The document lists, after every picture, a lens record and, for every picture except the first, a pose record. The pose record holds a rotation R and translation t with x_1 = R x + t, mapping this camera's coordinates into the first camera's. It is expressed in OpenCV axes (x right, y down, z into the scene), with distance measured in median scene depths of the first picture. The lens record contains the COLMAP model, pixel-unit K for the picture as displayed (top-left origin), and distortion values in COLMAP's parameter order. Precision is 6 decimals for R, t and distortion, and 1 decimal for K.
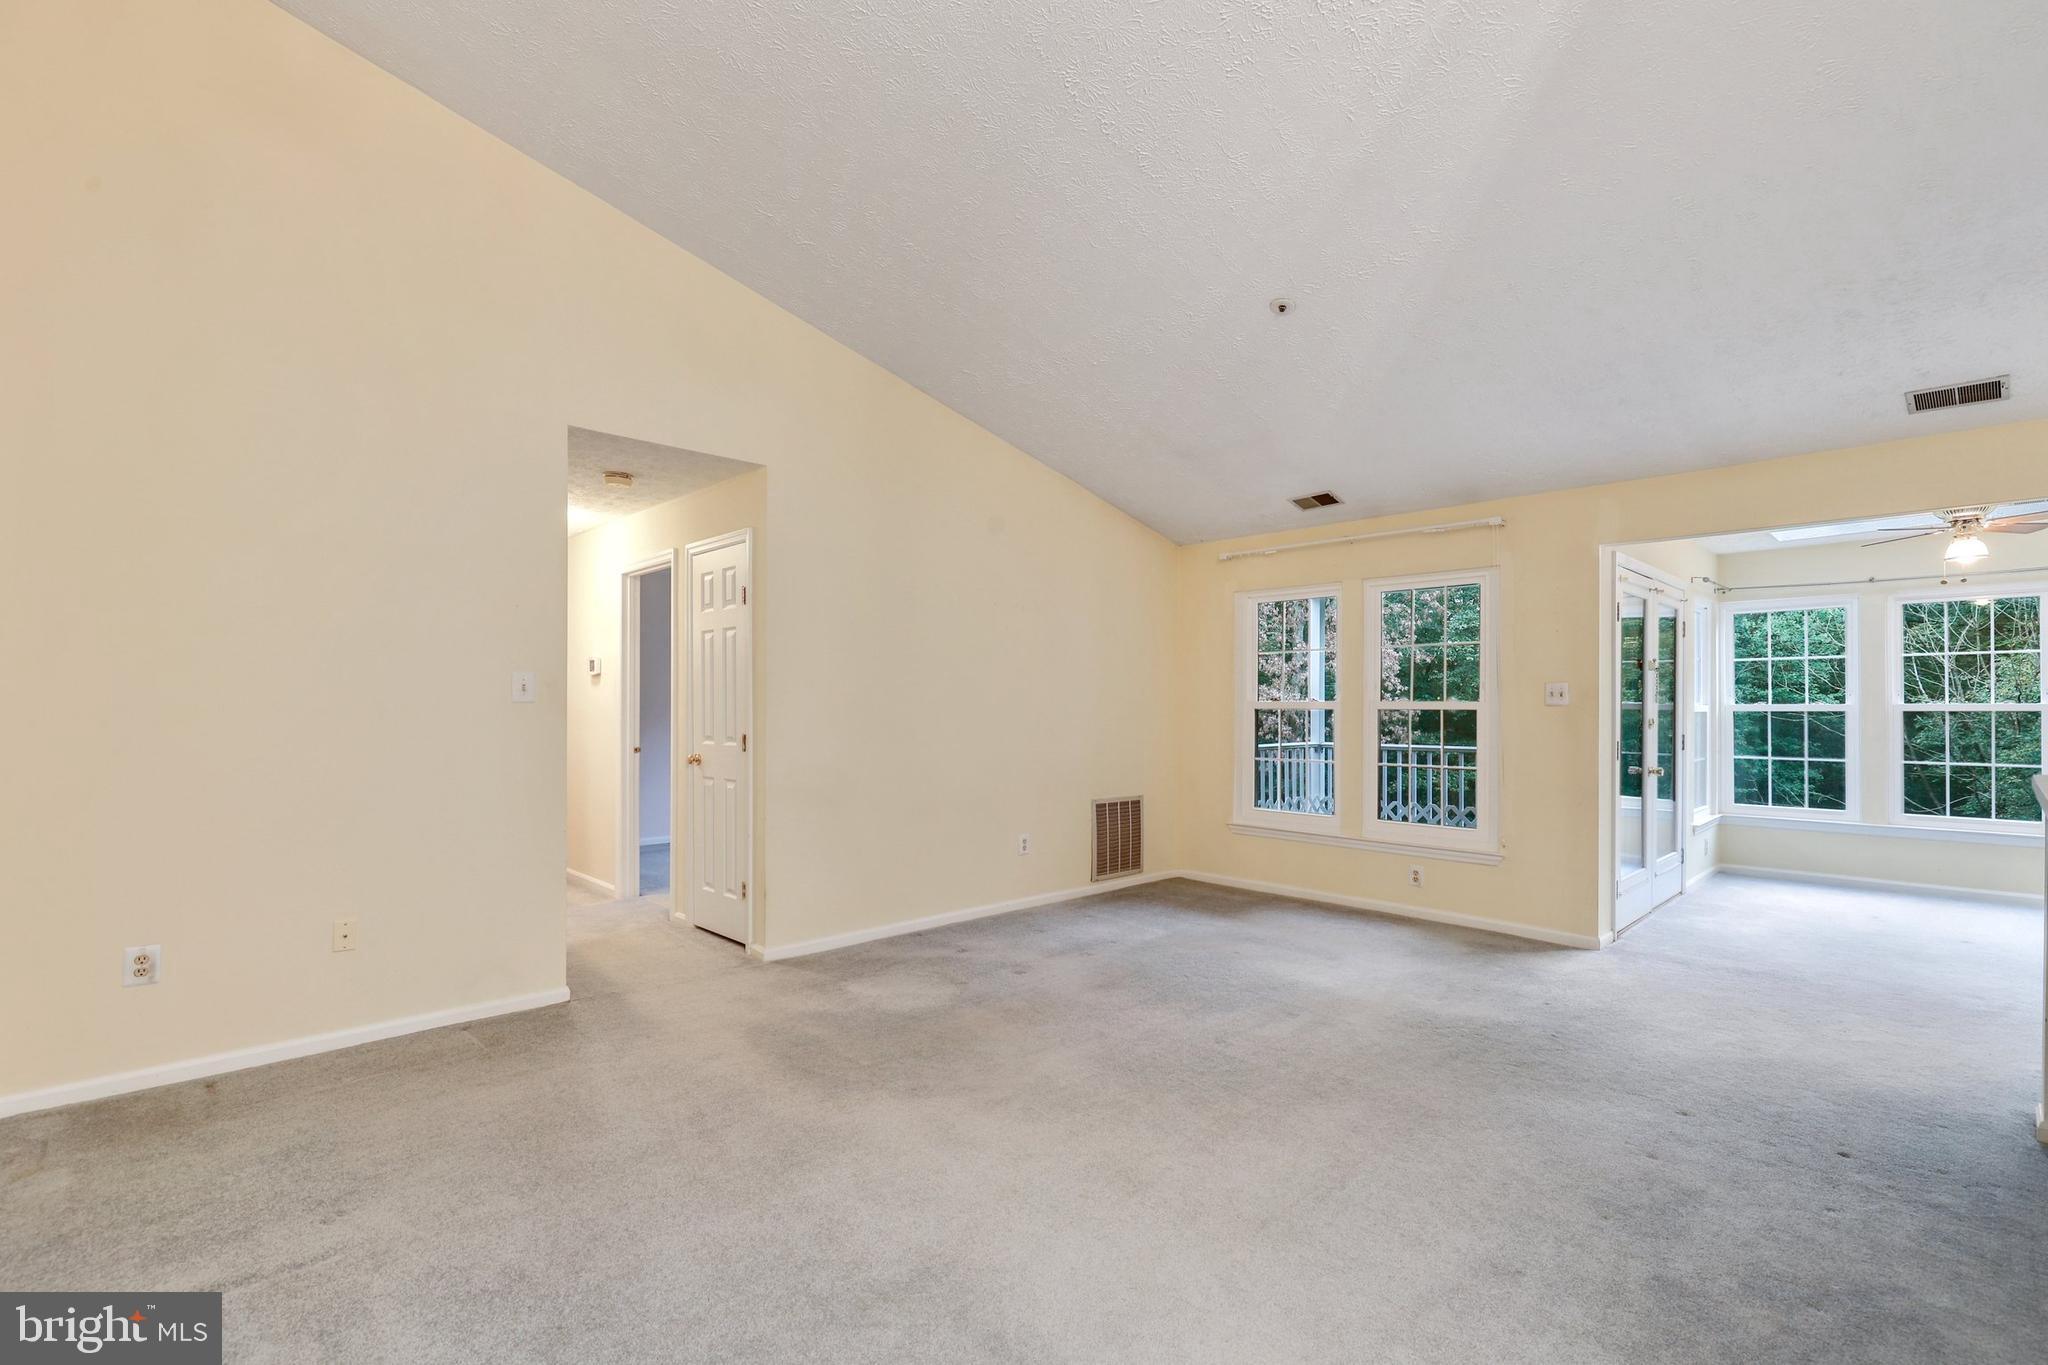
lens RADIAL K [[932.6, 0, 1019.6], [0, 932.6, 703.7], [0, 0, 1]] dist [0.000753, -0.000294]
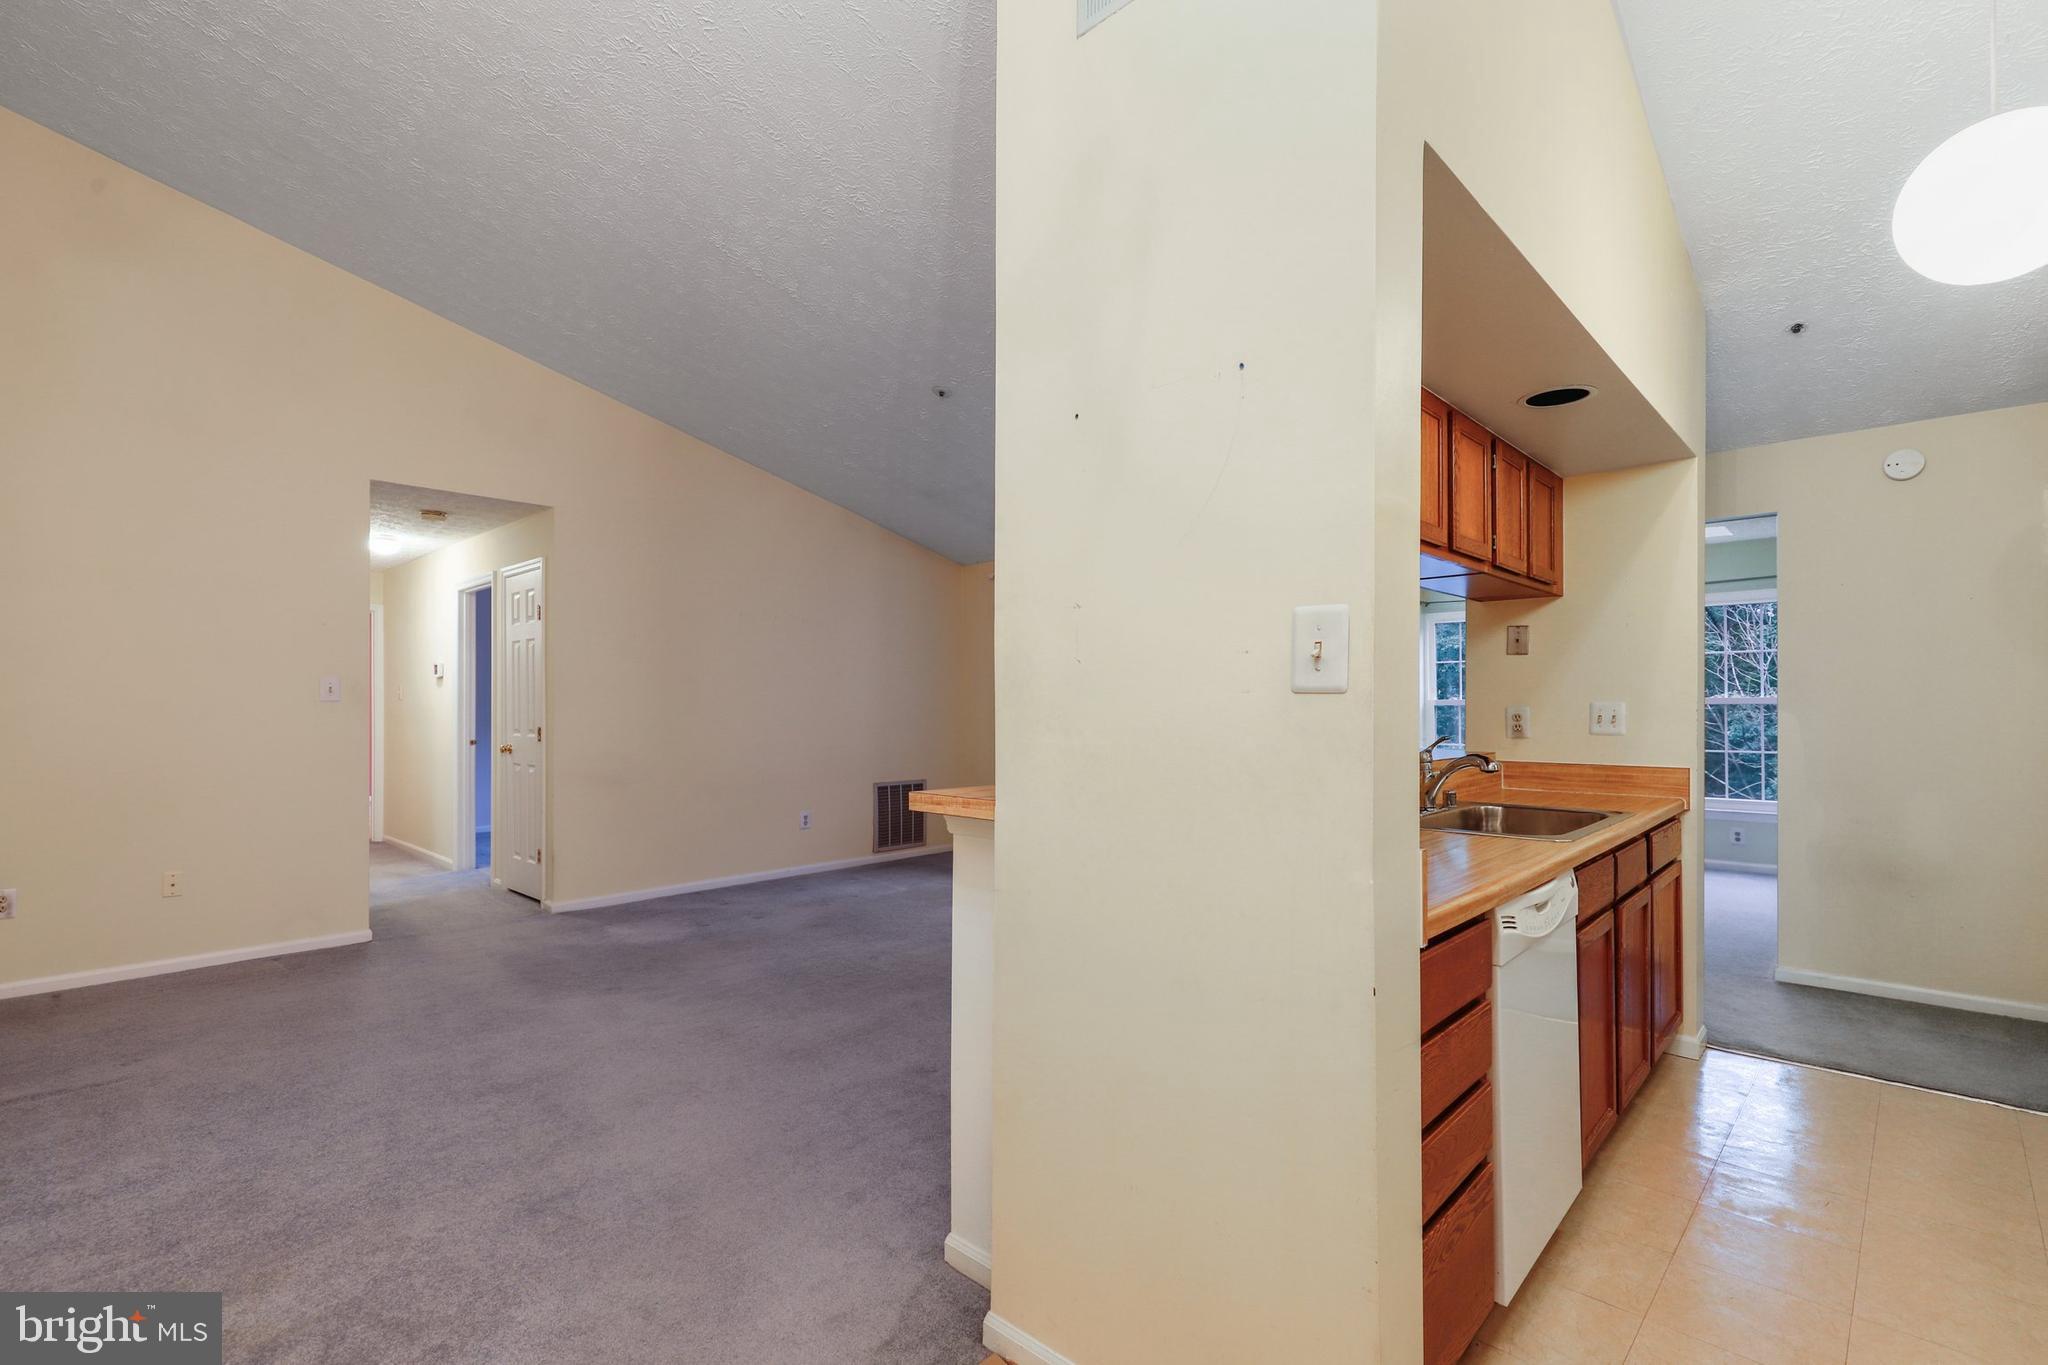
lens RADIAL K [[929.6, 0, 1022.5], [0, 929.6, 696.8], [0, 0, 1]] dist [-0.000005, -0.000196]
pose [[0.998636, -0.003188, 0.052108, 0.263021], [0.003470, 0.999980, -0.005329, 0.001736], [-0.052090, 0.005502, 0.998627, -0.234315]]
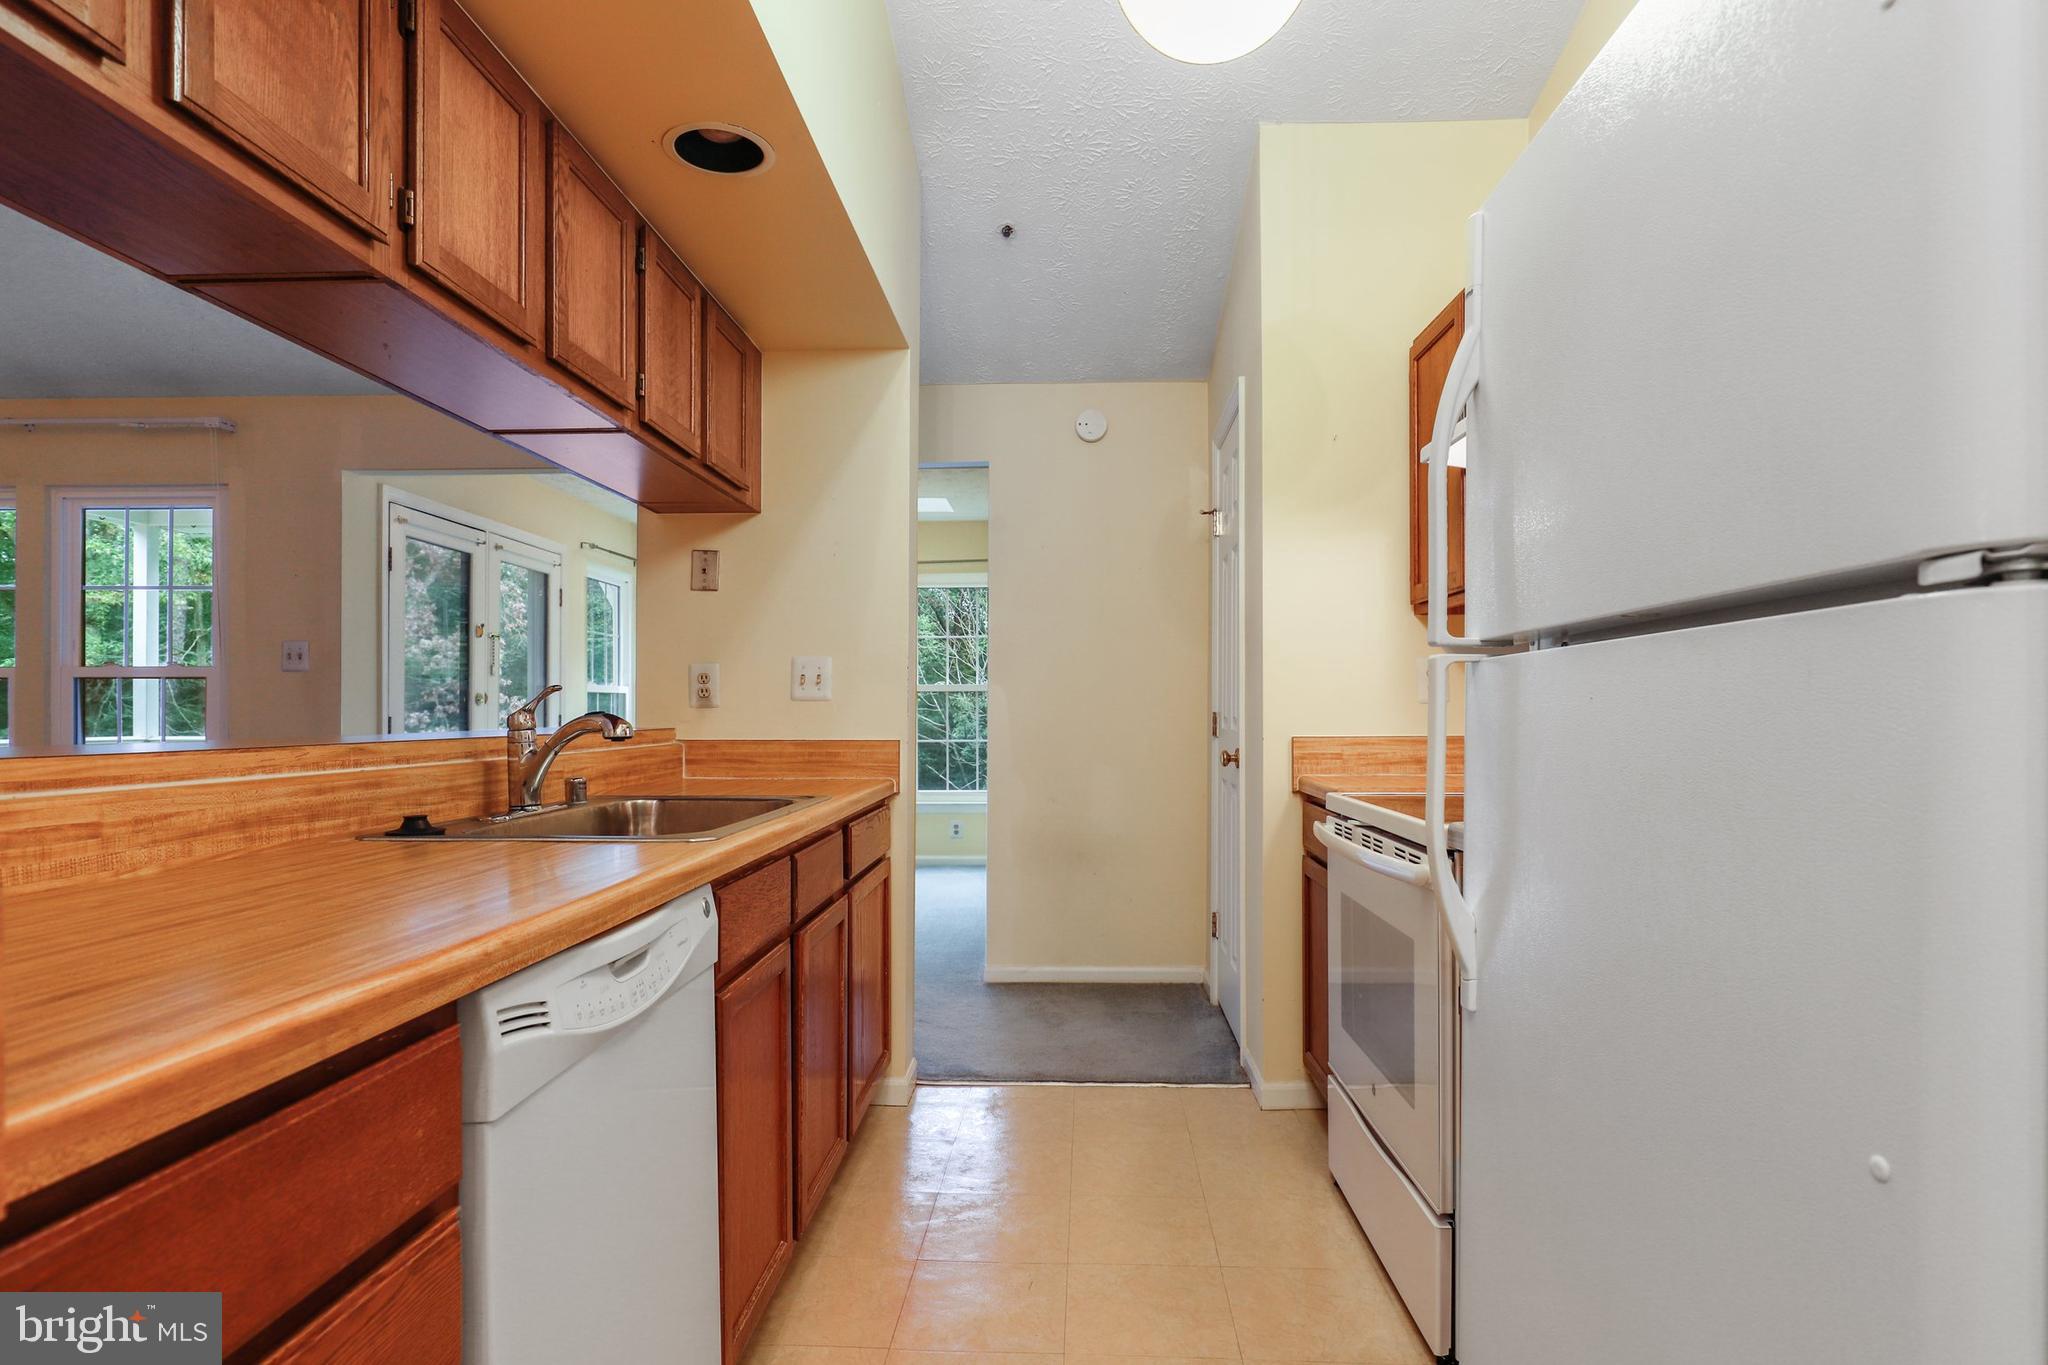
lens RADIAL K [[1076.3, 0, 1025.5], [0, 1076.3, 711.4], [0, 0, 1]] dist [-0.002762, -0.000217]
pose [[0.720600, -0.002165, 0.693348, 0.409778], [-0.000166, 0.999995, 0.003294, 0.034123], [-0.693351, -0.002489, 0.720596, -0.075974]]
